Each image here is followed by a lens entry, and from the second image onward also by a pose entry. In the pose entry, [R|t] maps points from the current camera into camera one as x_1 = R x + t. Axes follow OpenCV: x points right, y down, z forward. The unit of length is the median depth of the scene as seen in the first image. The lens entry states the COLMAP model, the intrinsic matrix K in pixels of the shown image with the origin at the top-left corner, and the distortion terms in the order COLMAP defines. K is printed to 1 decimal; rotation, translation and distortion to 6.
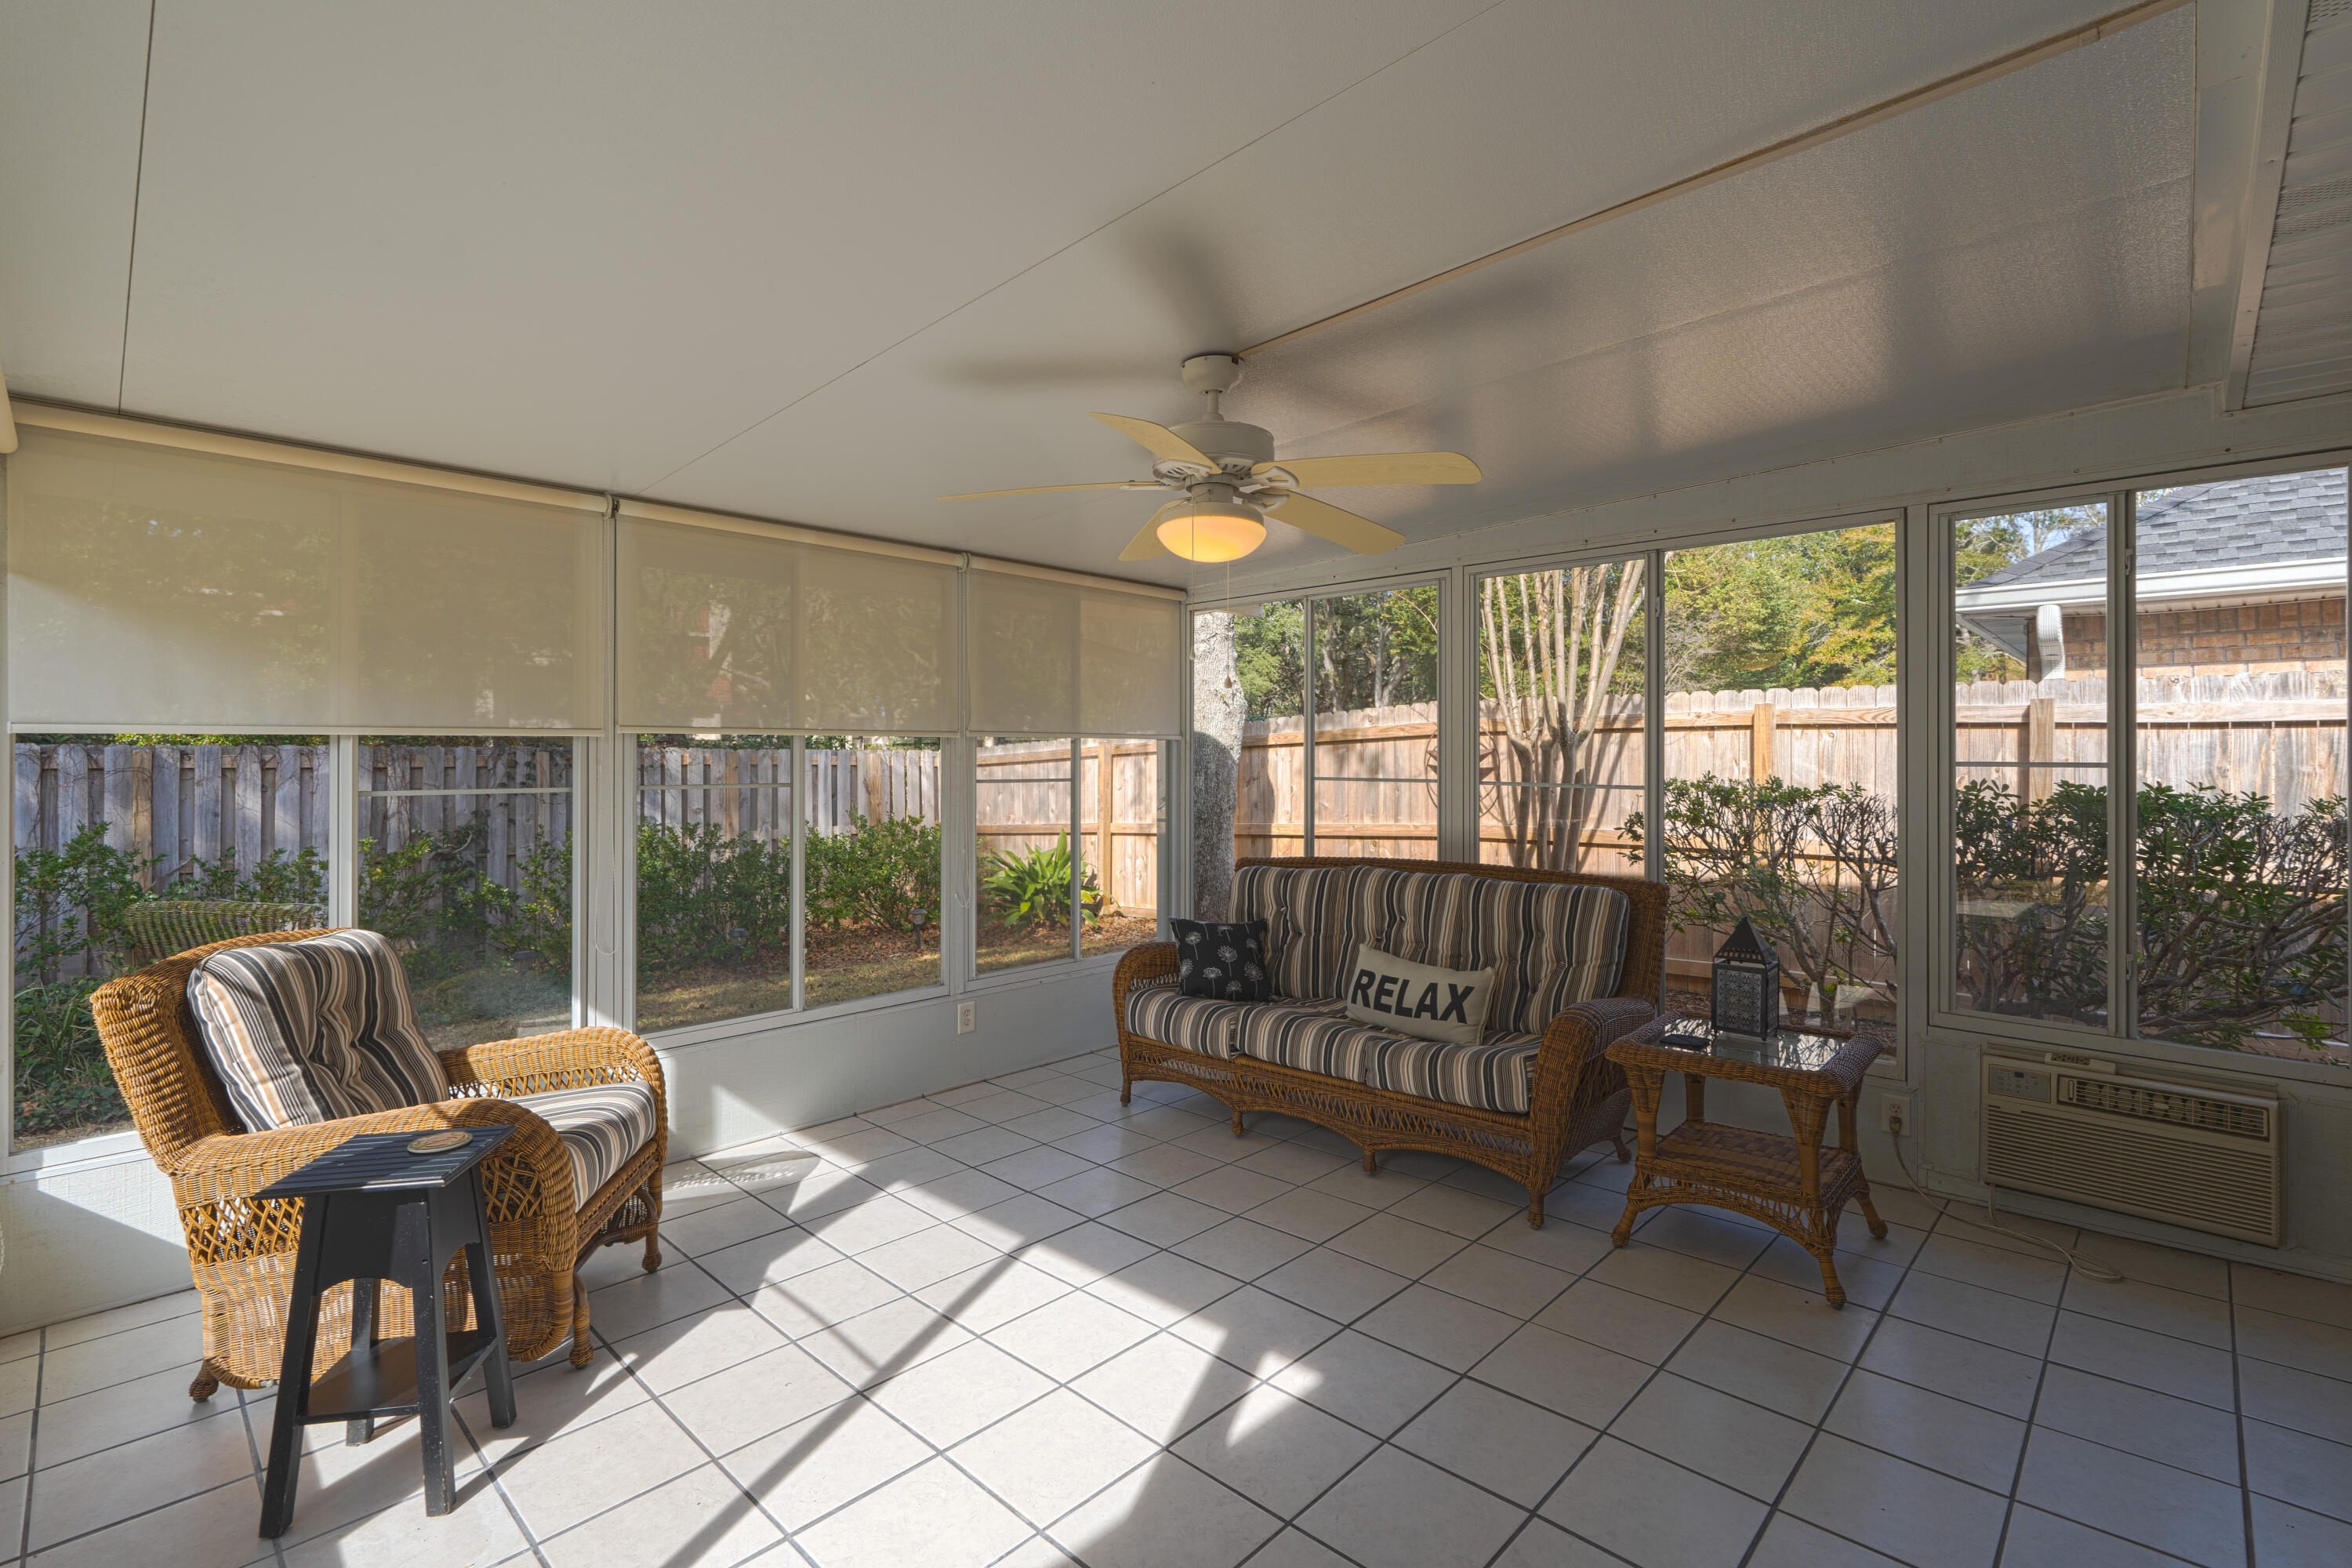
lens RADIAL K [[1075.6, 0, 1176.0], [0, 1075.6, 784.0], [0, 0, 1]] dist [0.000559, -0.000096]
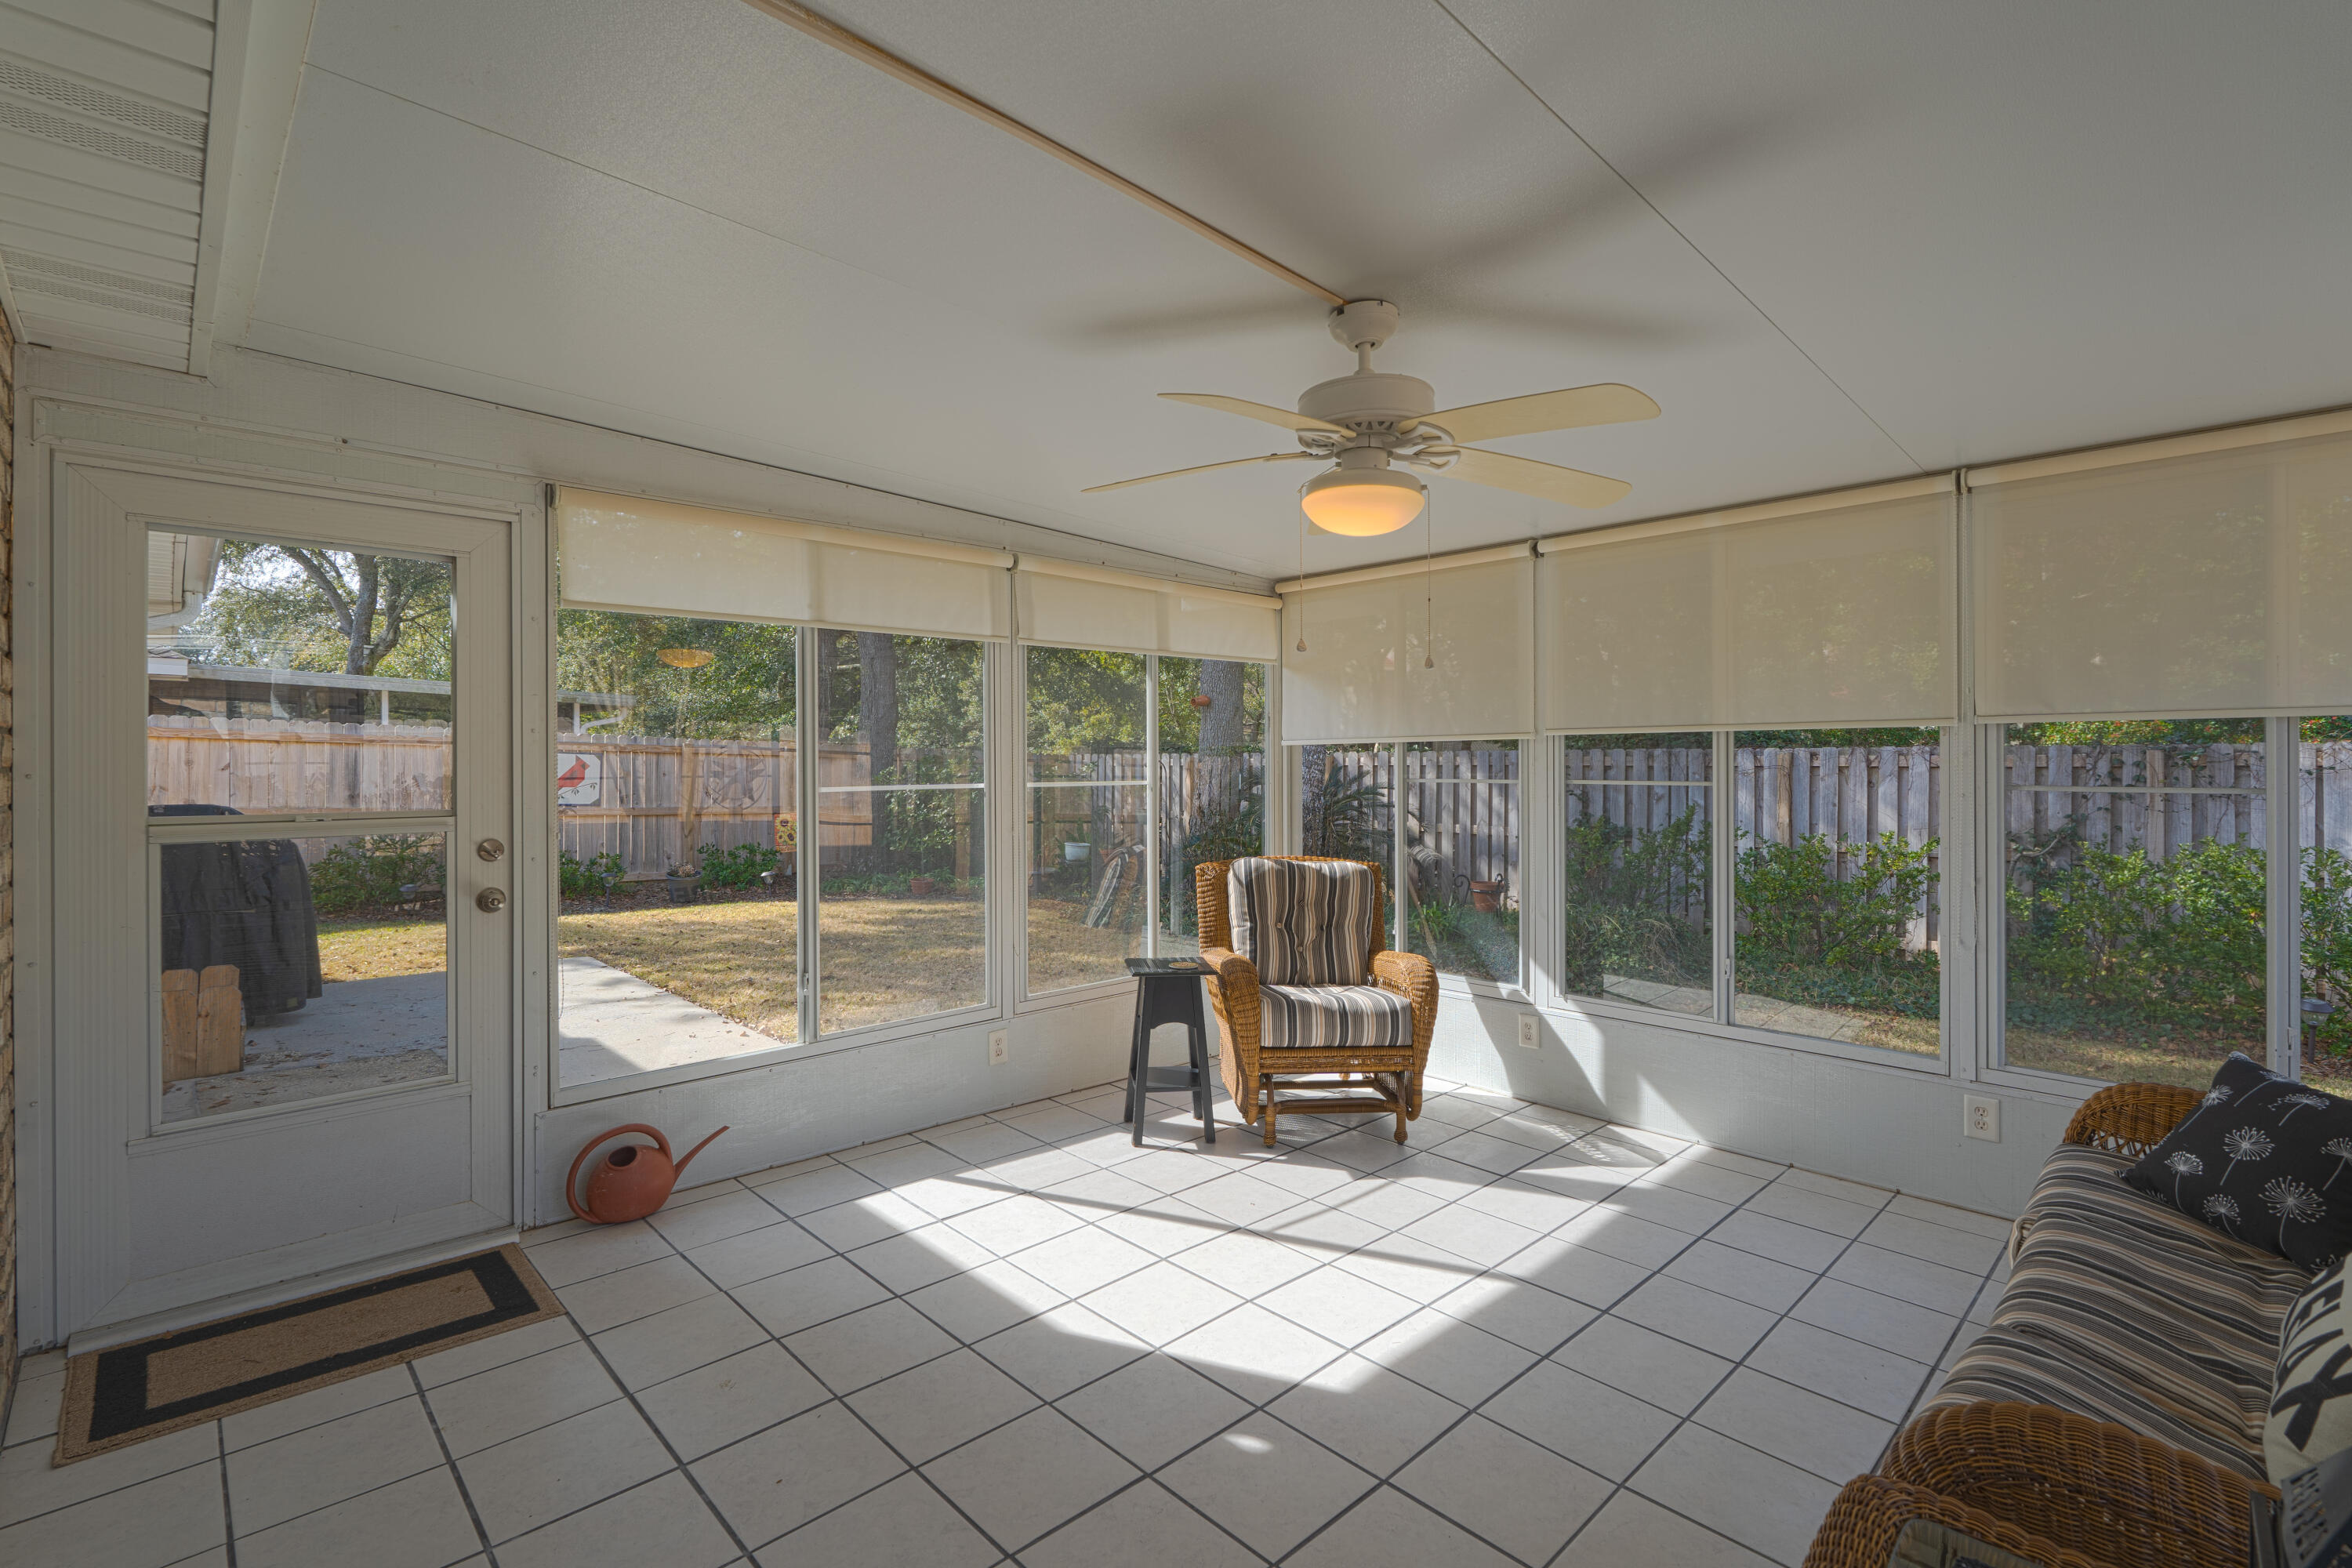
lens RADIAL K [[1037.1, 0, 1172.7], [0, 1037.1, 764.0], [0, 0, 1]] dist [-0.000944, -0.000937]
pose [[-0.040510, 0.001832, -0.999177, 0.705520], [-0.022714, 0.999738, 0.002754, -0.008128], [0.998921, 0.022806, -0.040458, 0.680097]]
